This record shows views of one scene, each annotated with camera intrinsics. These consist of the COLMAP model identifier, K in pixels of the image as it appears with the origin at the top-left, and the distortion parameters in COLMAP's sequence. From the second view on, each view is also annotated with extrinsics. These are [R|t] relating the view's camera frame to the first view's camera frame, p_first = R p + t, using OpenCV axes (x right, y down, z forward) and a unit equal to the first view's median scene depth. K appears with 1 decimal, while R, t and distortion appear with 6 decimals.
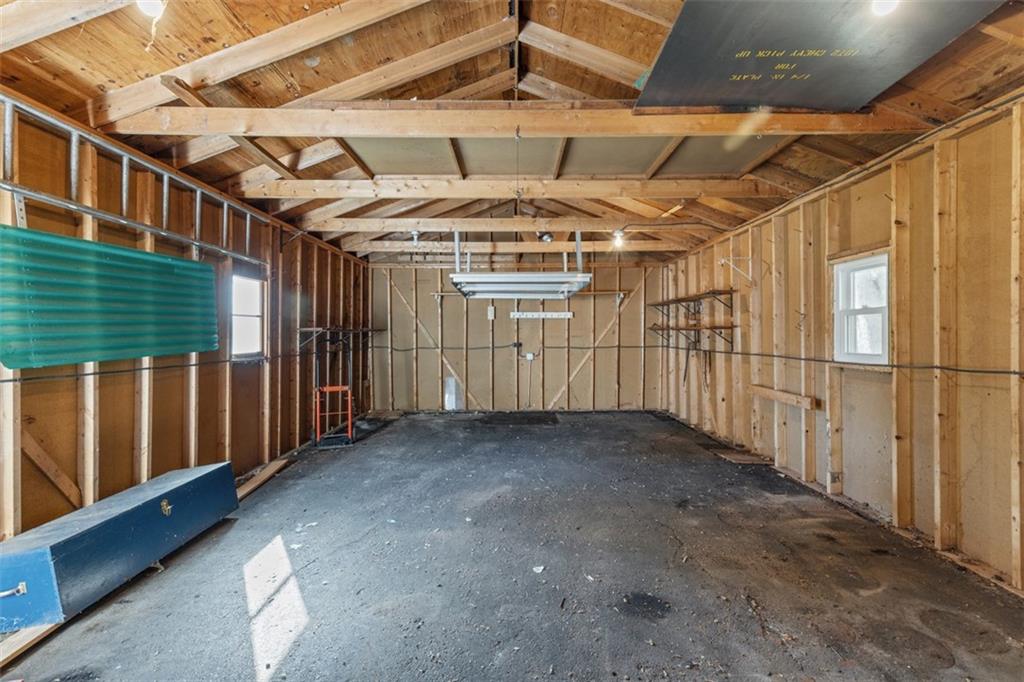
lens RADIAL K [[466.5, 0, 513.3], [0, 466.5, 335.9], [0, 0, 1]] dist [0.015648, -0.000806]
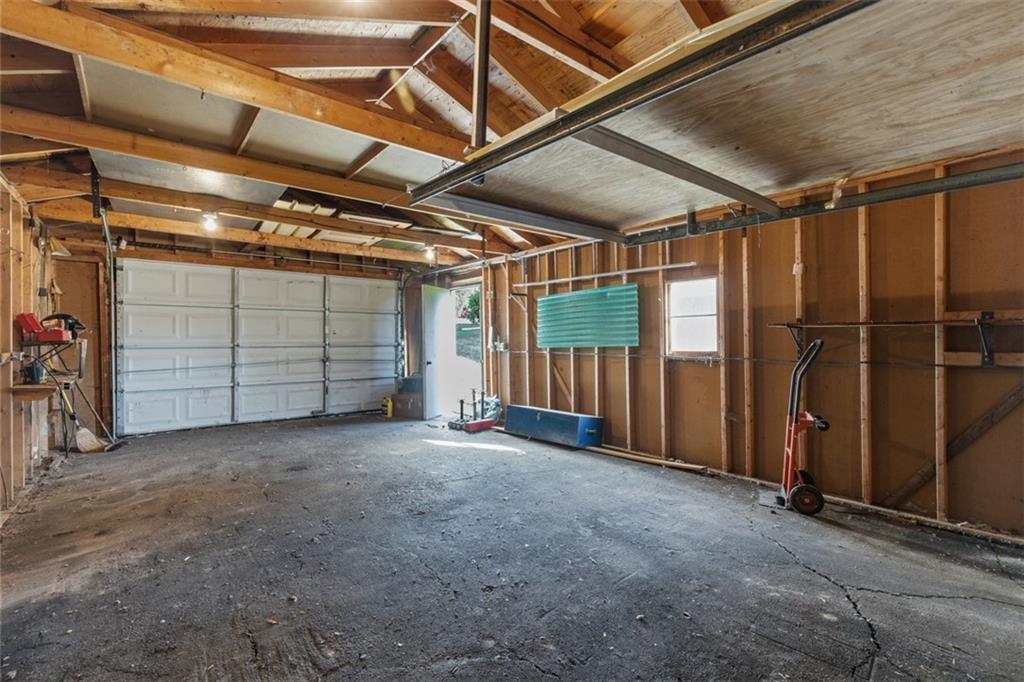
lens RADIAL K [[466.5, 0, 514.9], [0, 466.5, 339.0], [0, 0, 1]] dist [0.015648, -0.000806]
pose [[-0.777855, 0.007040, -0.628405, 0.543132], [0.007450, 0.999970, 0.001980, 0.005094], [0.628400, -0.003141, -0.777884, 2.111934]]
